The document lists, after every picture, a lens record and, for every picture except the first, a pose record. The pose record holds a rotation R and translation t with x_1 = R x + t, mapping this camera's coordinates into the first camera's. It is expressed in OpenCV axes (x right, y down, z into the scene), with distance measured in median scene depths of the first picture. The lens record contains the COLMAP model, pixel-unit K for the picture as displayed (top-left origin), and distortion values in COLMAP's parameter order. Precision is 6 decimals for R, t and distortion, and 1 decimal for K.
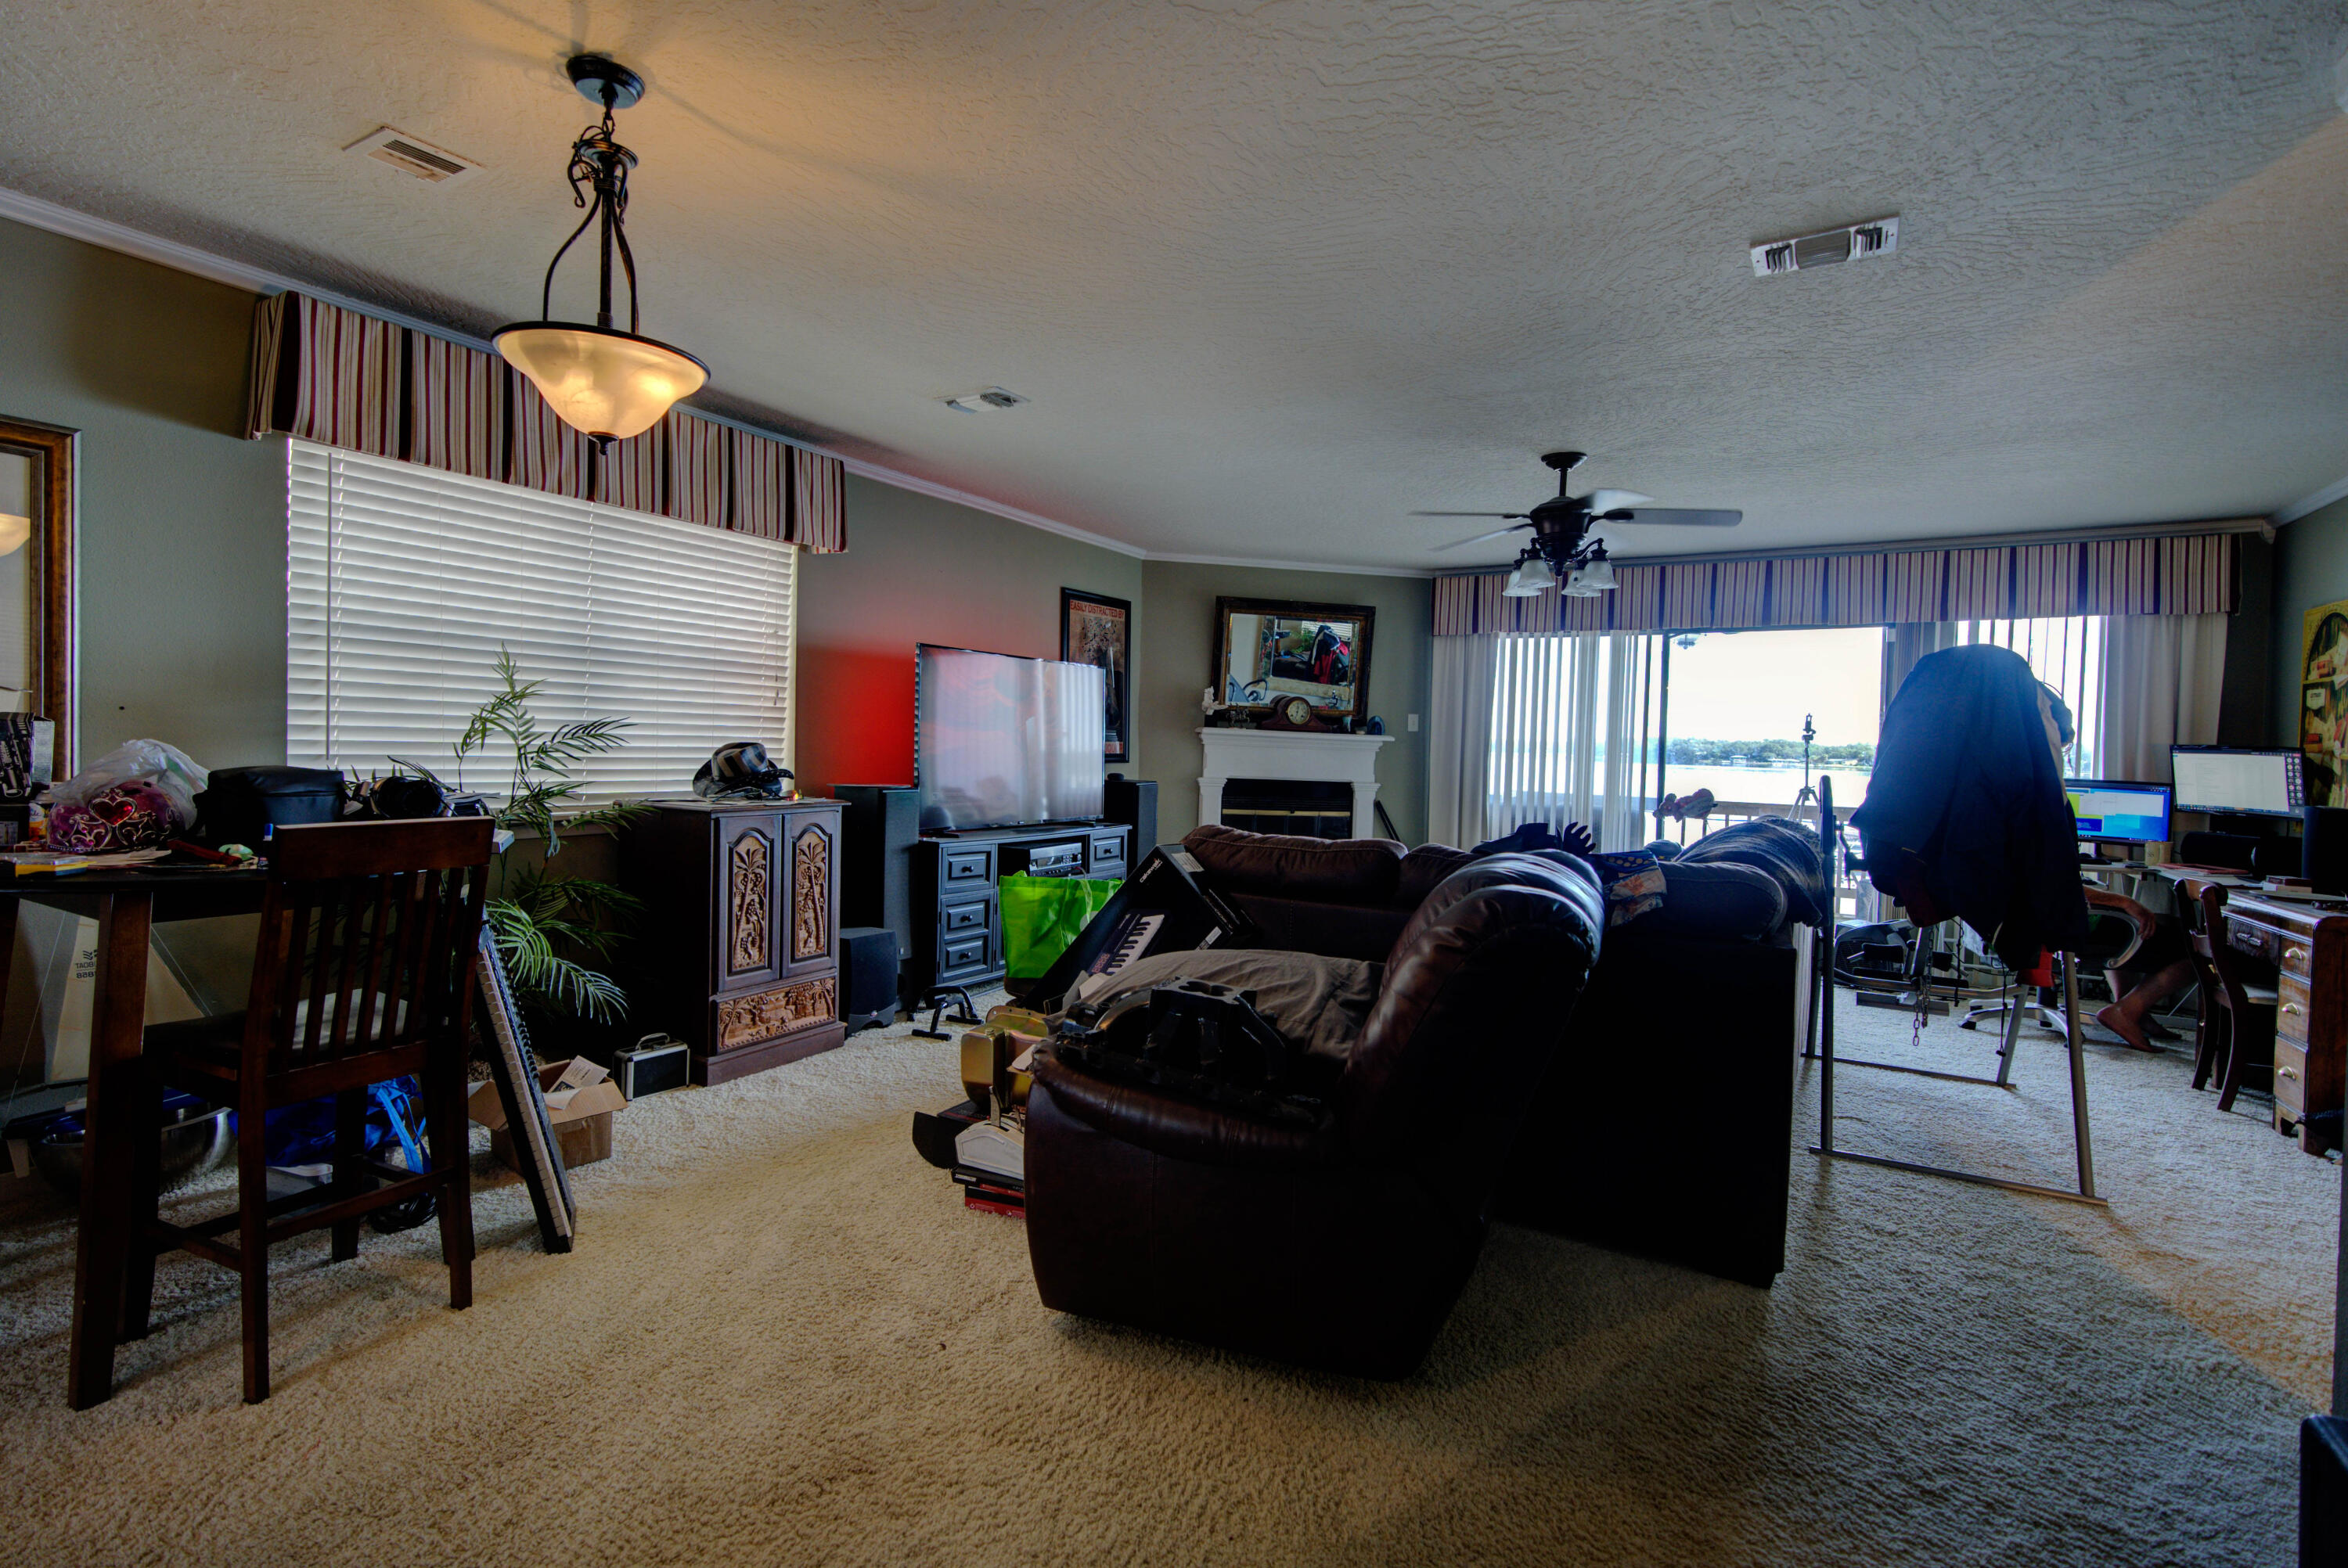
lens RADIAL K [[1091.7, 0, 1166.1], [0, 1091.7, 776.2], [0, 0, 1]] dist [0.001497, 0.002246]
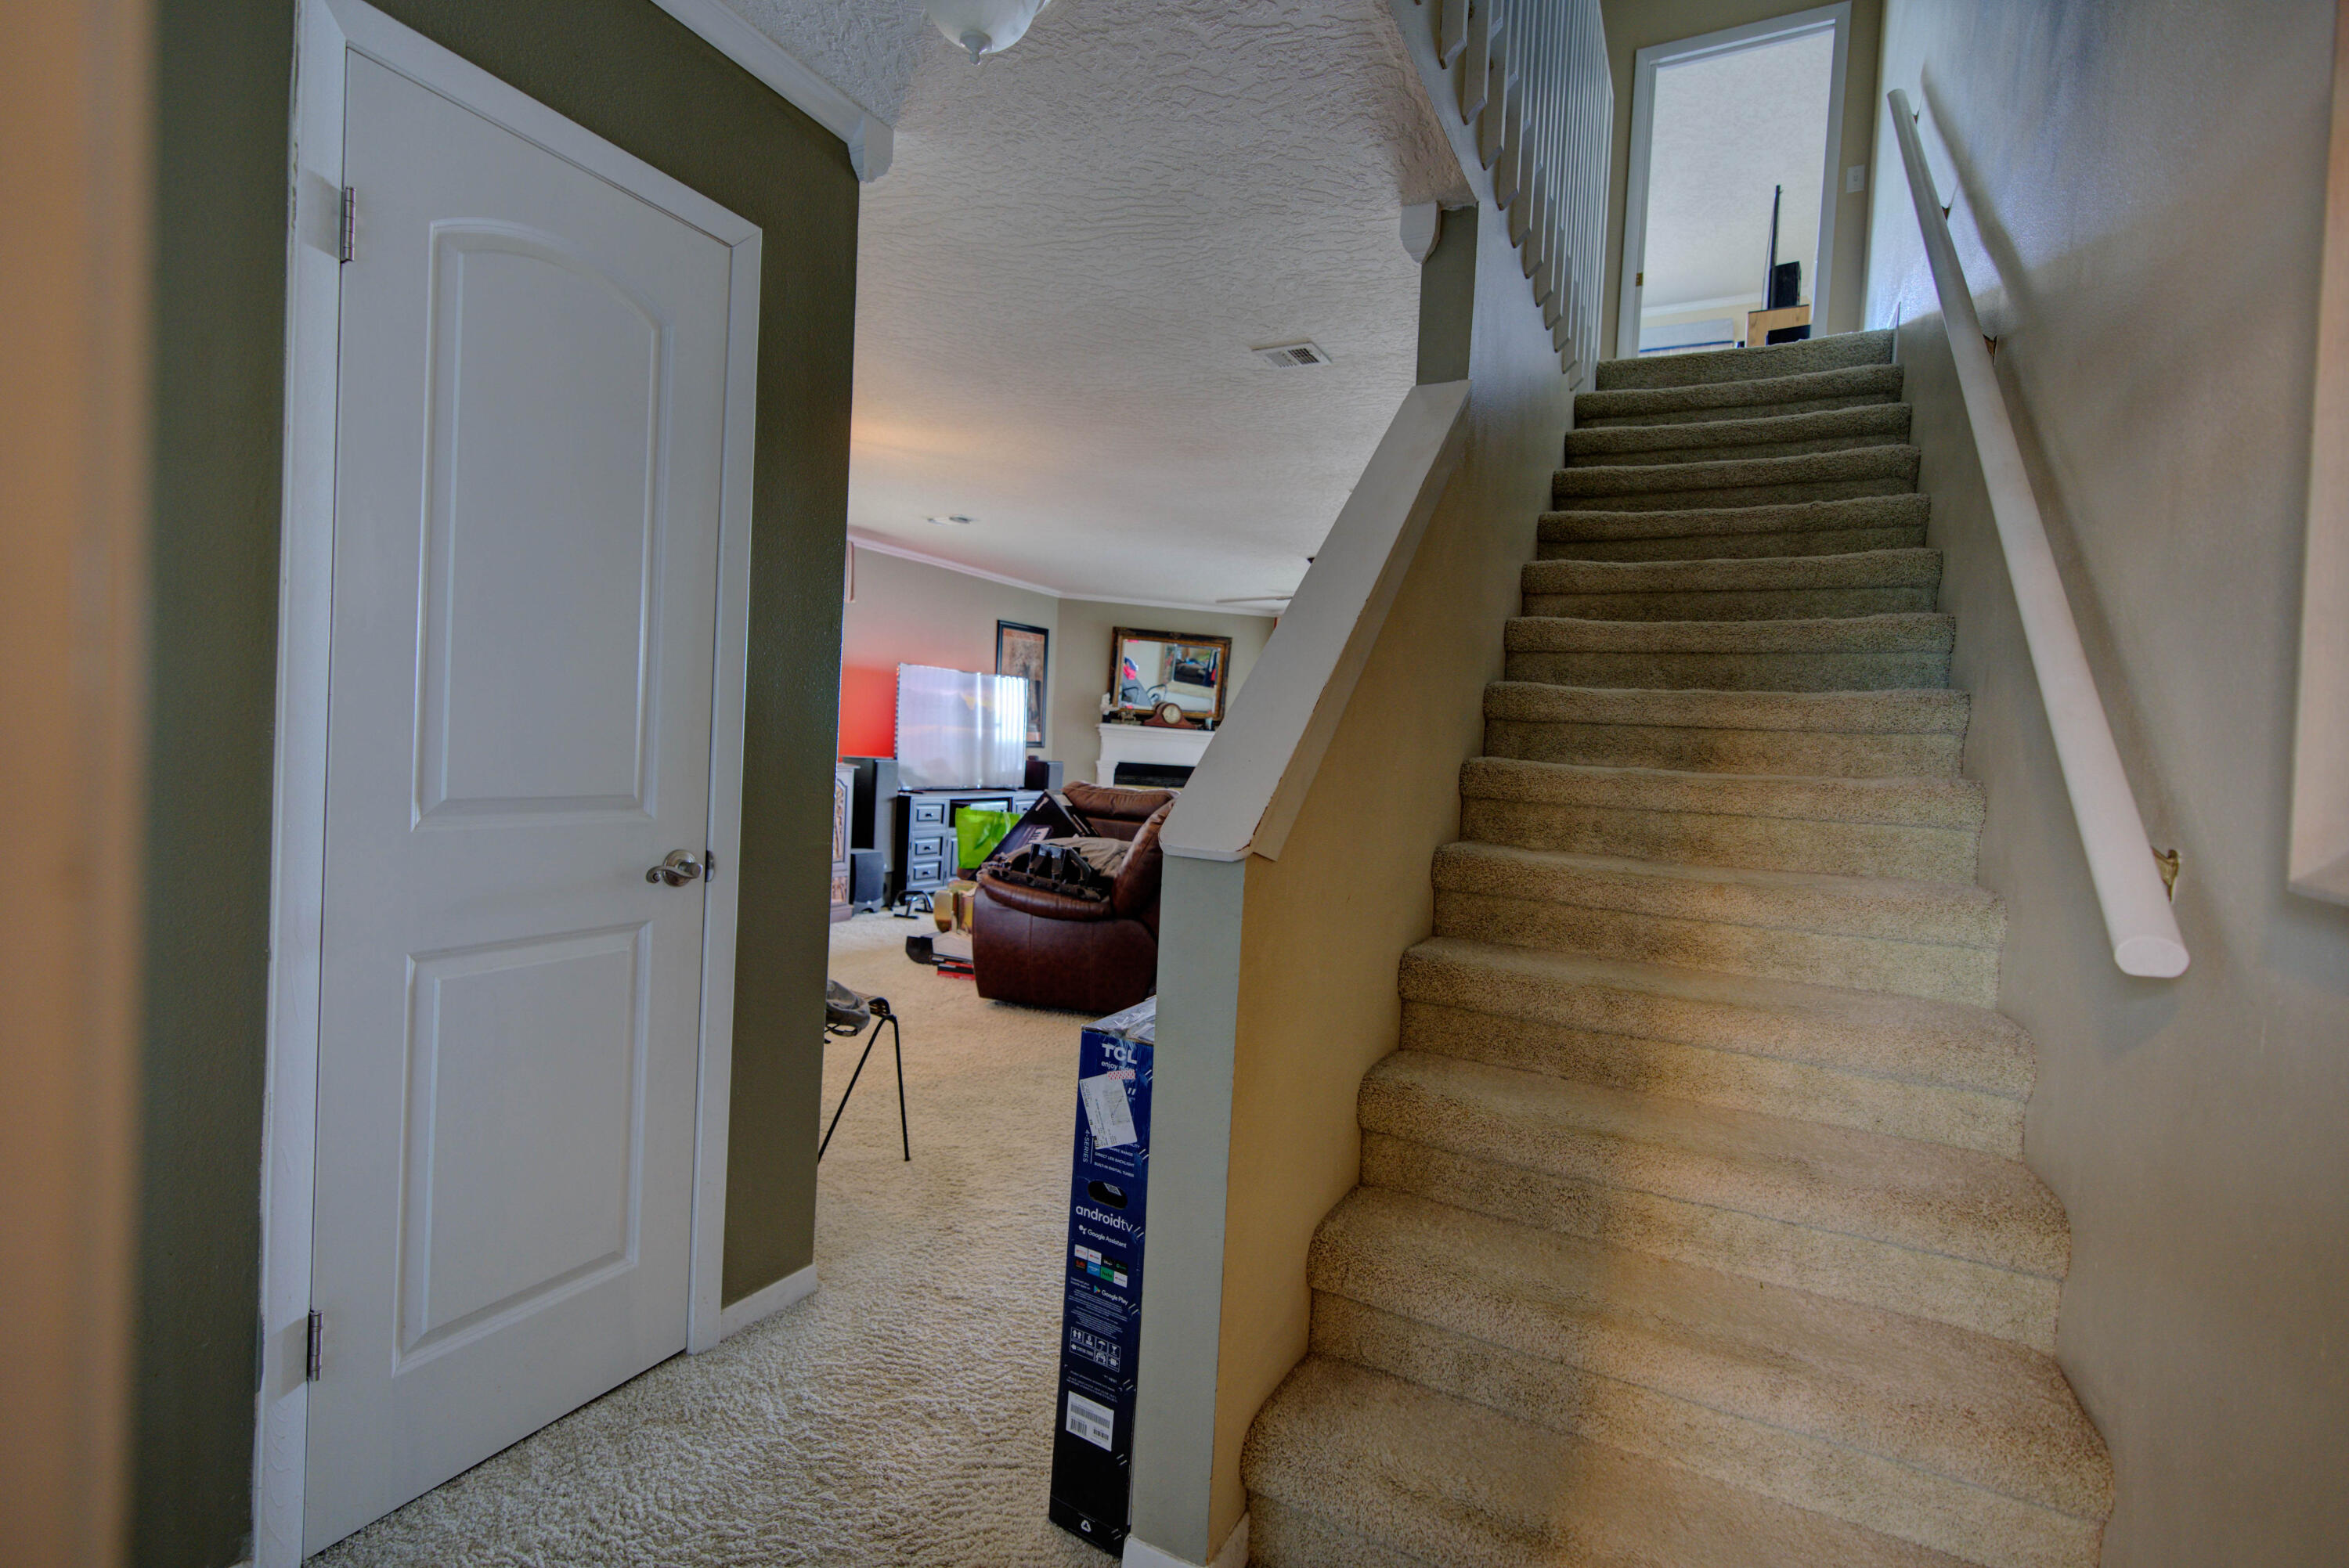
lens RADIAL K [[1092.2, 0, 1166.6], [0, 1092.2, 776.1], [0, 0, 1]] dist [0.001497, 0.002246]
pose [[0.997818, 0.024951, 0.061136, 0.044051], [-0.025375, 0.999659, 0.006164, 0.012791], [-0.060961, -0.007702, 0.998110, -0.453095]]
